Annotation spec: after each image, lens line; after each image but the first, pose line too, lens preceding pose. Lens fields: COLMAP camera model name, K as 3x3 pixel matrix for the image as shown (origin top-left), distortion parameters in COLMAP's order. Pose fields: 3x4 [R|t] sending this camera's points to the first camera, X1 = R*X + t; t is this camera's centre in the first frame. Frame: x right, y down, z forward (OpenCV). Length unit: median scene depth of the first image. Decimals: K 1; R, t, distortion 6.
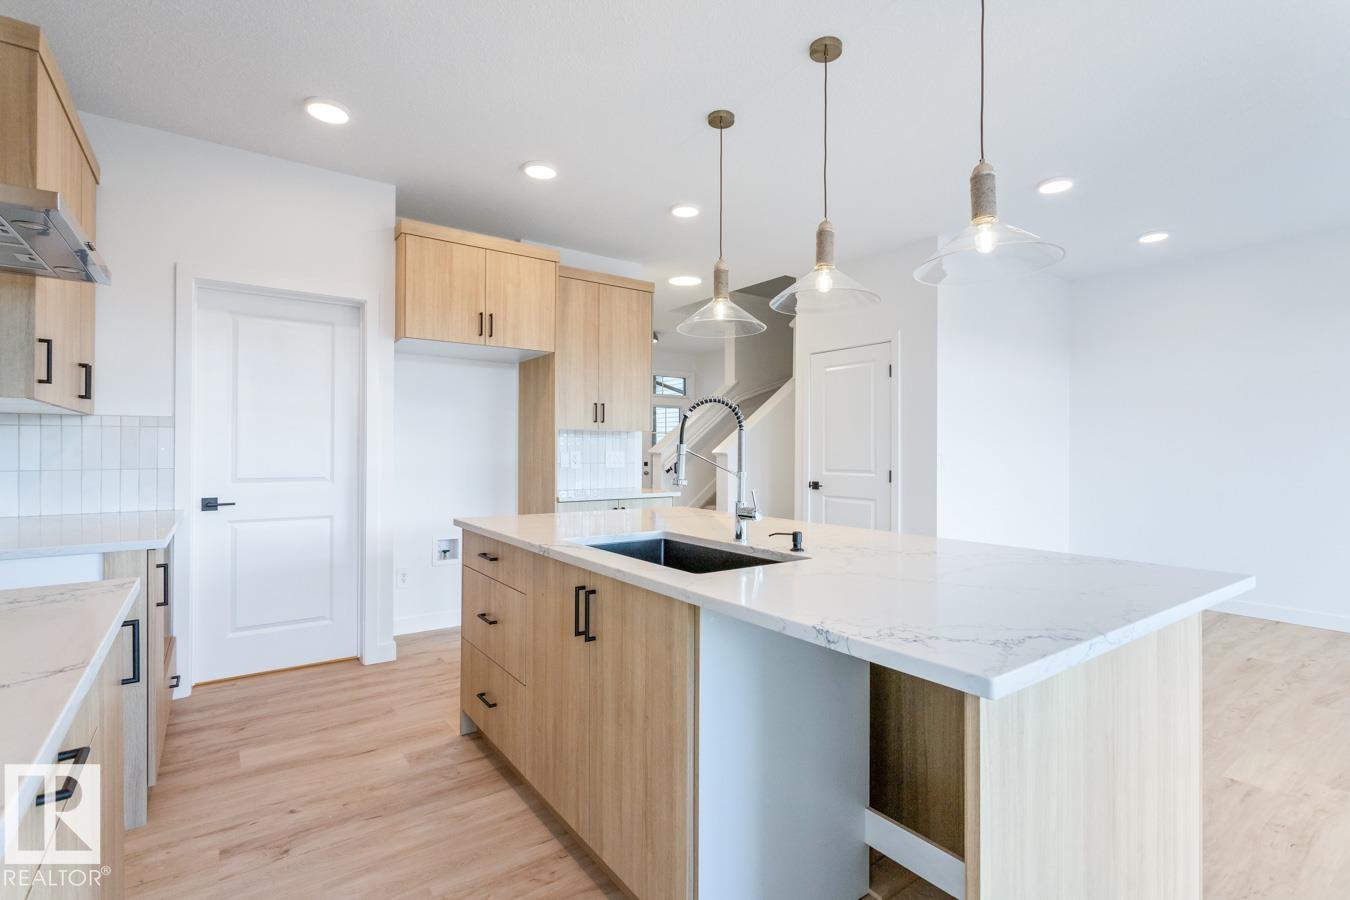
lens RADIAL K [[653.0, 0, 667.0], [0, 653.0, 449.8], [0, 0, 1]] dist [0.015994, 0.000431]
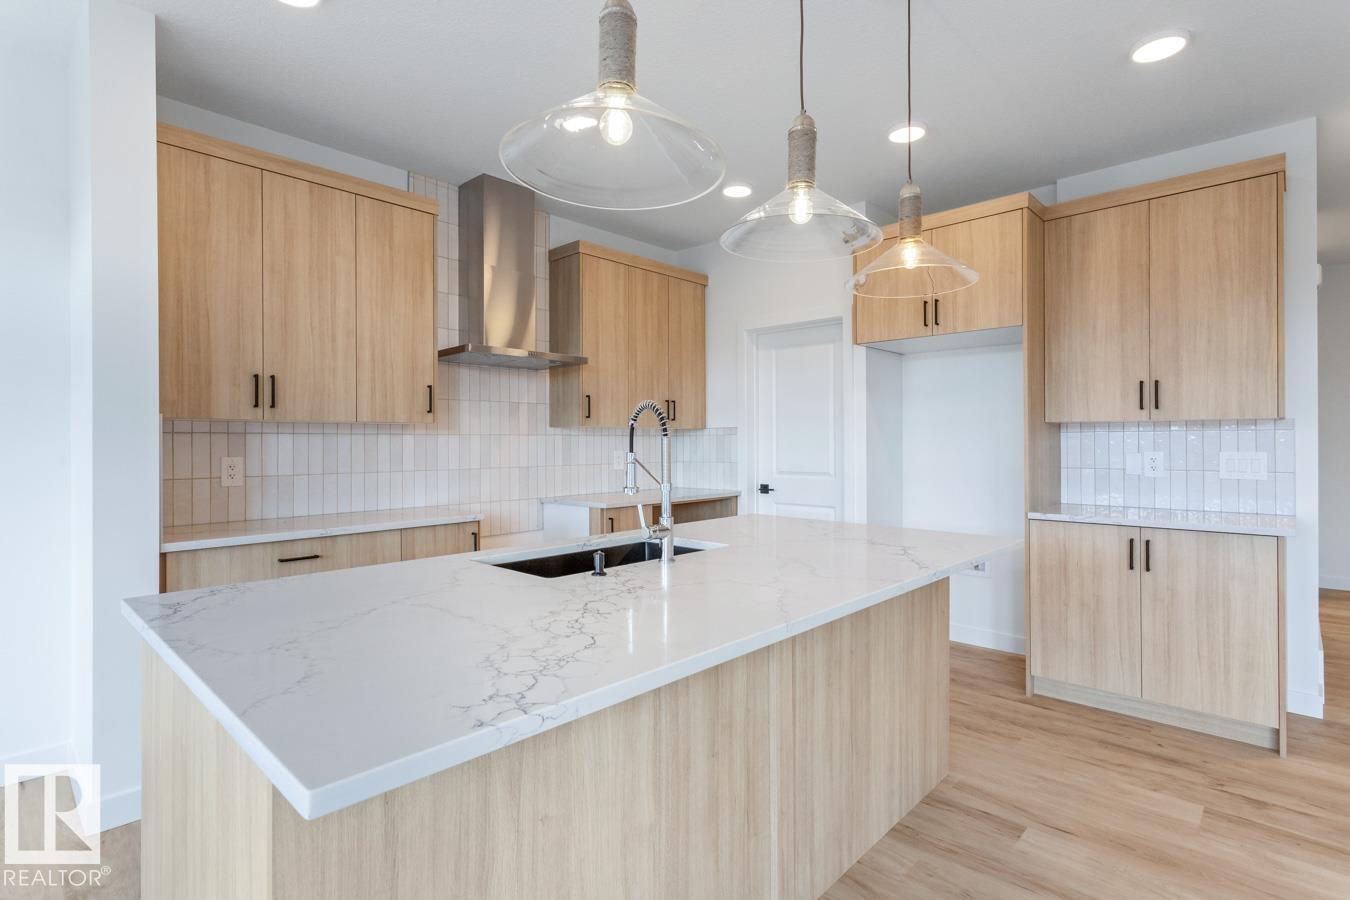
lens RADIAL K [[653.0, 0, 664.1], [0, 653.0, 446.9], [0, 0, 1]] dist [0.015994, 0.000431]
pose [[0.189149, 0.002004, -0.981946, 0.462144], [0.007398, 0.999967, 0.003466, -0.009367], [0.981921, -0.007920, 0.189127, 0.387156]]
